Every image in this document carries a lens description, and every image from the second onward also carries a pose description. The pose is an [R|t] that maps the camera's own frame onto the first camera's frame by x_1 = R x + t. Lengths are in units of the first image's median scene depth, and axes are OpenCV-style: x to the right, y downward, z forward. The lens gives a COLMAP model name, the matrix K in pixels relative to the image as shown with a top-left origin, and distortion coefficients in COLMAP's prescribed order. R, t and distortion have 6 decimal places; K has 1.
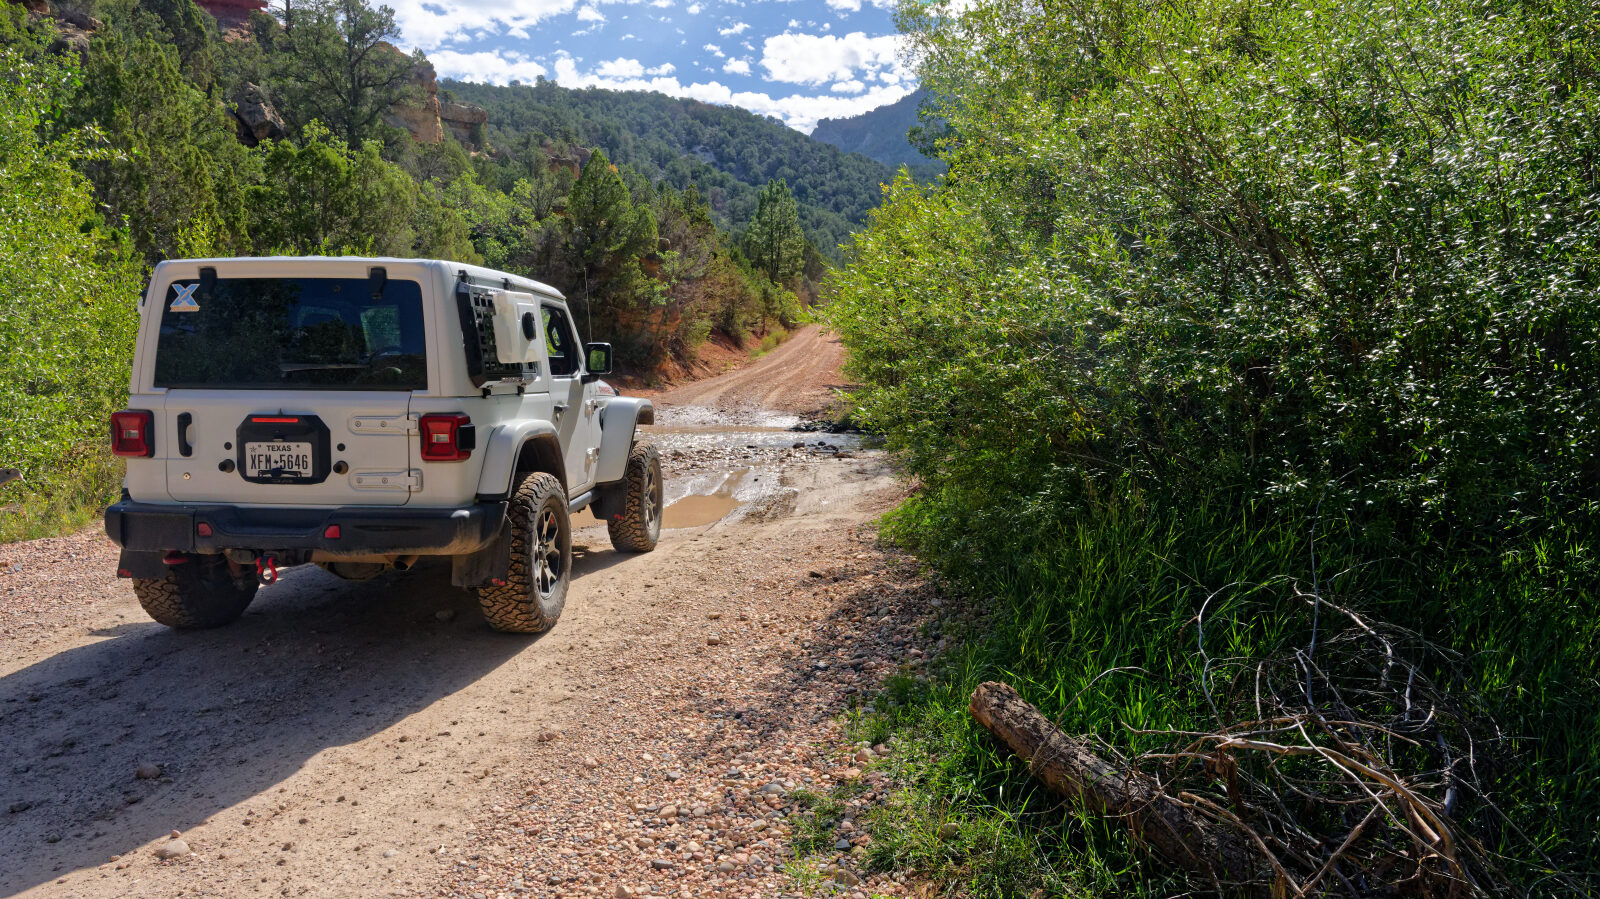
lens RADIAL K [[1060.4, 0, 800.0], [0, 1060.4, 449.5], [0, 0, 1]] dist [-0.007355, 0.002318]
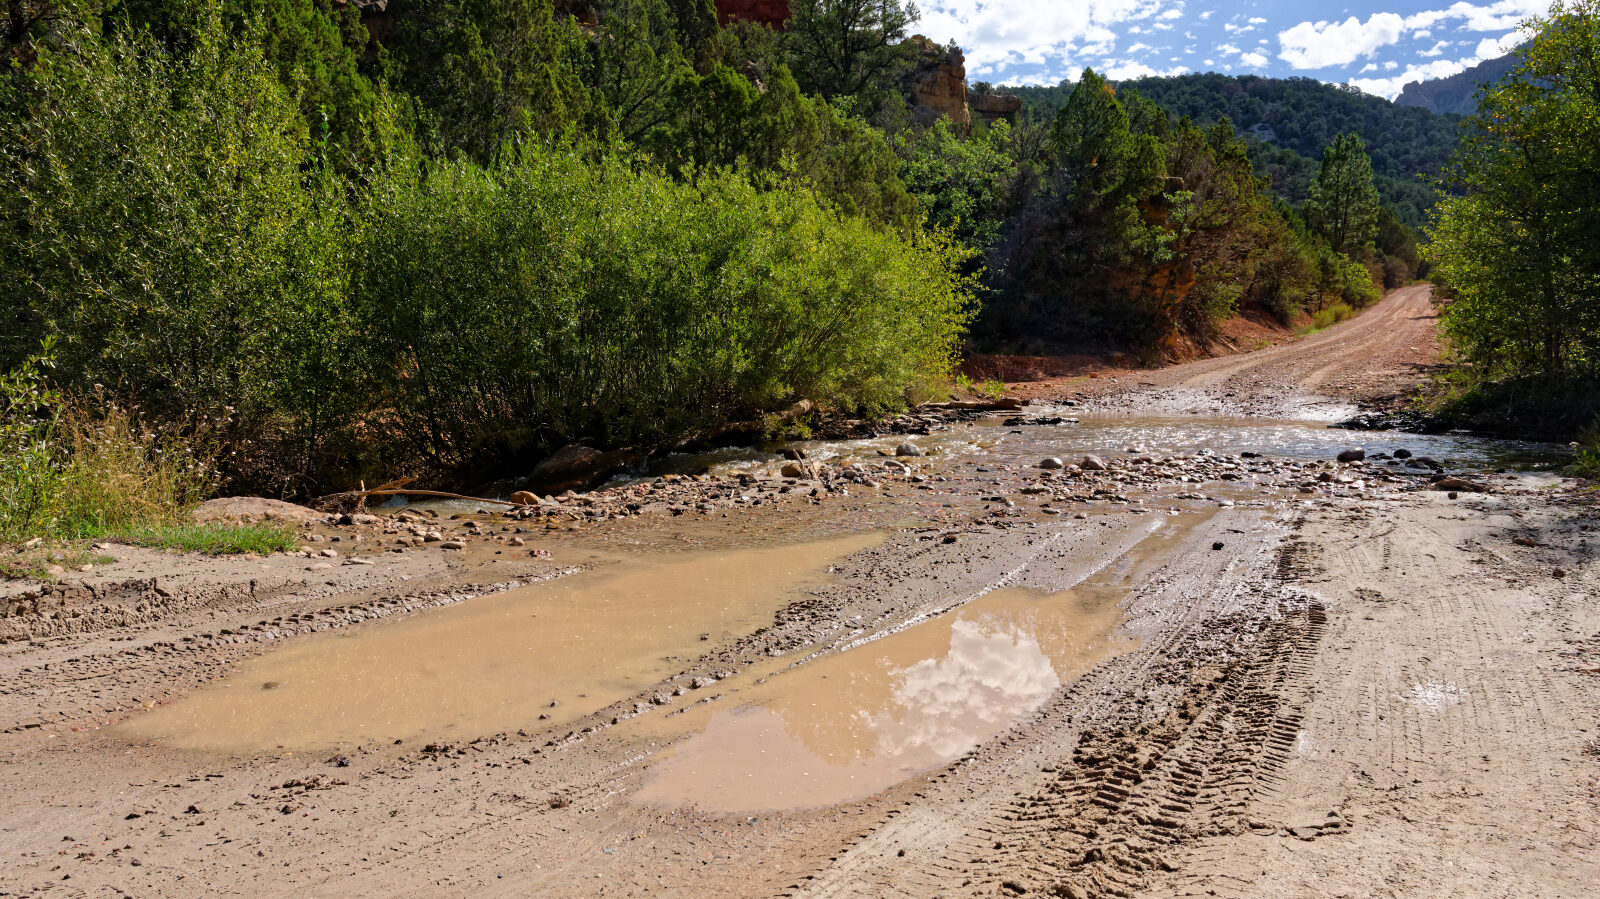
lens RADIAL K [[1046.8, 0, 800.0], [0, 1046.8, 449.5], [0, 0, 1]] dist [-0.002709, 0.000158]
pose [[0.879511, 0.039491, -0.474237, 0.001935], [-0.035015, 0.999220, 0.018269, -0.003164], [0.474588, 0.000537, 0.880208, 0.197818]]
